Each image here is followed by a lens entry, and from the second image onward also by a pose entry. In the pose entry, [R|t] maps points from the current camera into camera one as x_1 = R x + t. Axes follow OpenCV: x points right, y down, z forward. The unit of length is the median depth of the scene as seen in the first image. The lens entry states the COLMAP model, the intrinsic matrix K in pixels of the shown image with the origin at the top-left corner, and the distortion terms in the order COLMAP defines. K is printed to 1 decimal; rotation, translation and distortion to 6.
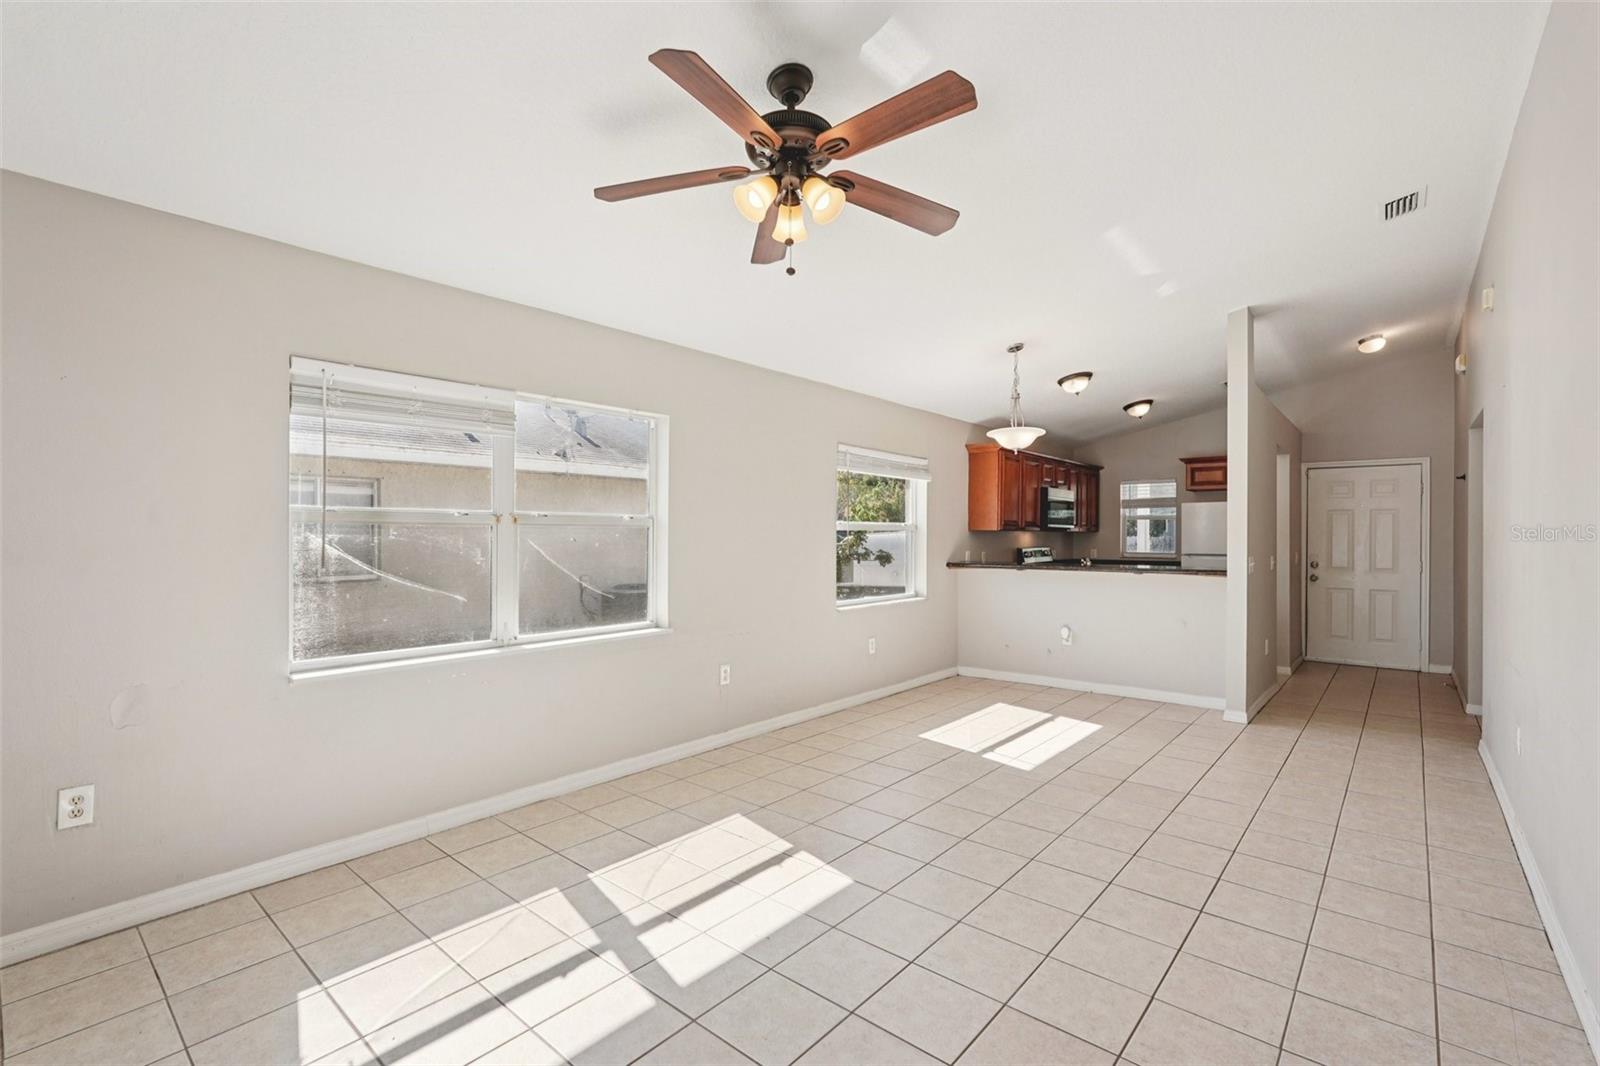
lens RADIAL K [[708.8, 0, 787.8], [0, 708.8, 536.3], [0, 0, 1]] dist [-0.009390, 0.001131]
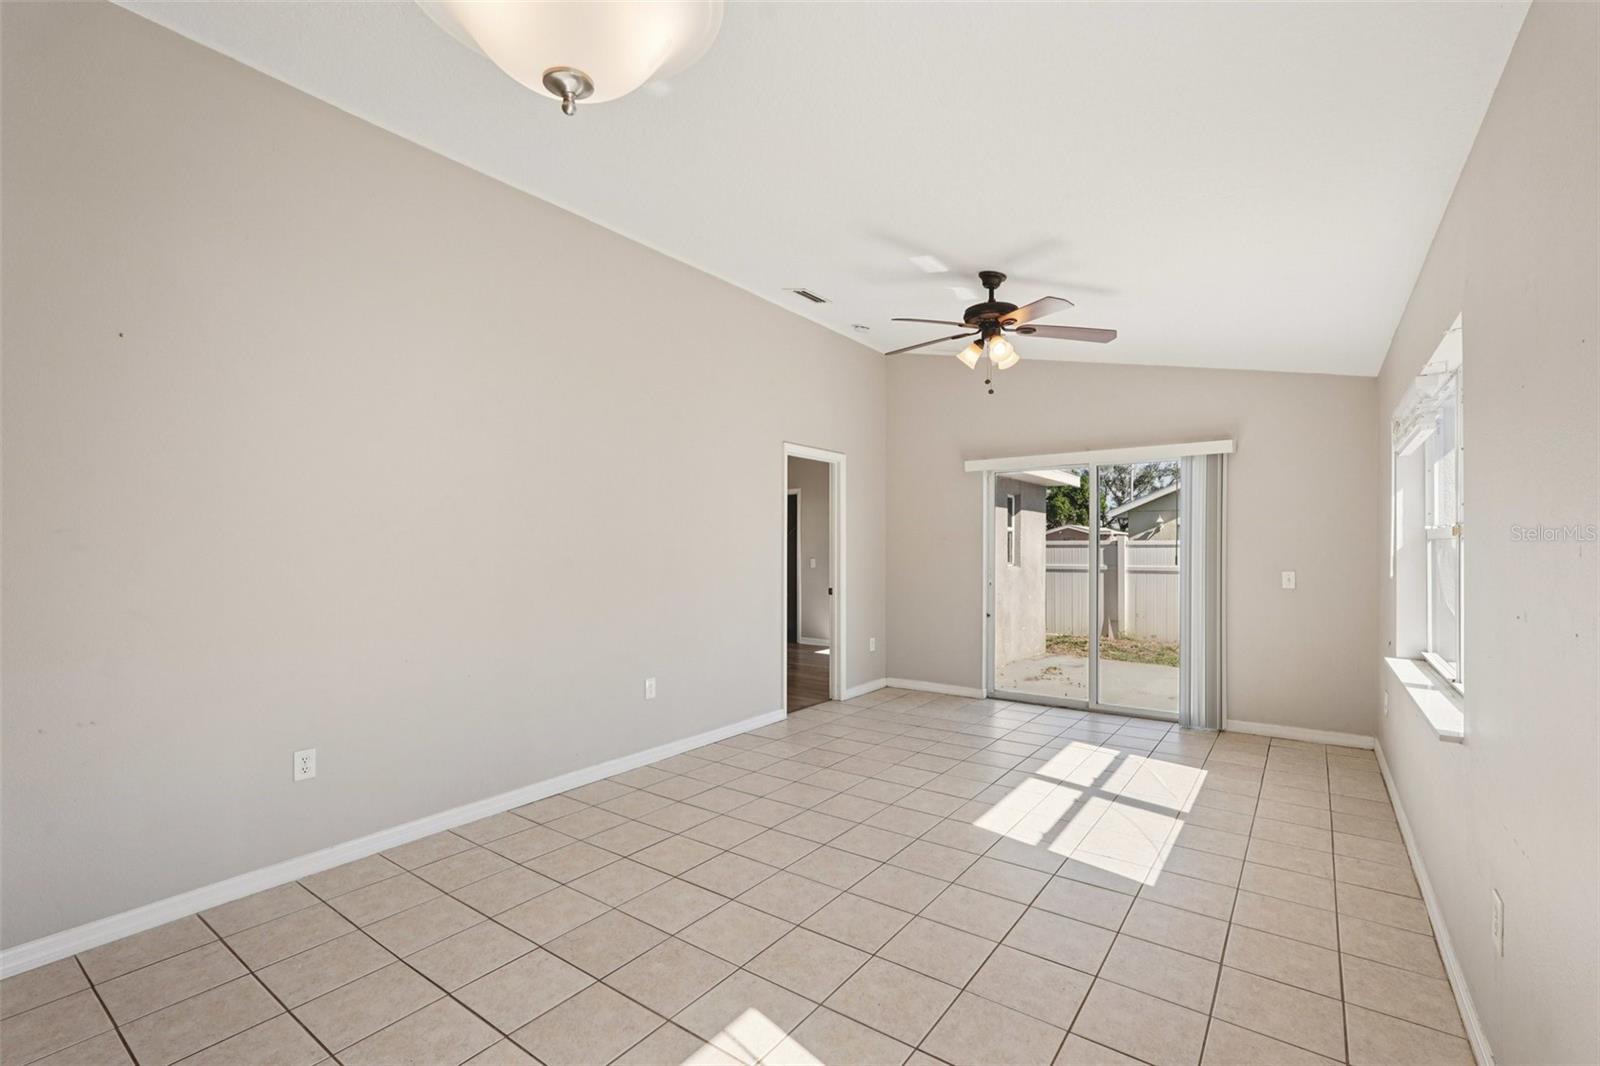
lens RADIAL K [[708.8, 0, 810.7], [0, 708.8, 536.6], [0, 0, 1]] dist [-0.009390, 0.001131]
pose [[0.994721, 0.001854, 0.102604, -0.092328], [-0.000671, 0.999933, -0.011558, 0.001437], [-0.102619, 0.011428, 0.994655, -0.104930]]
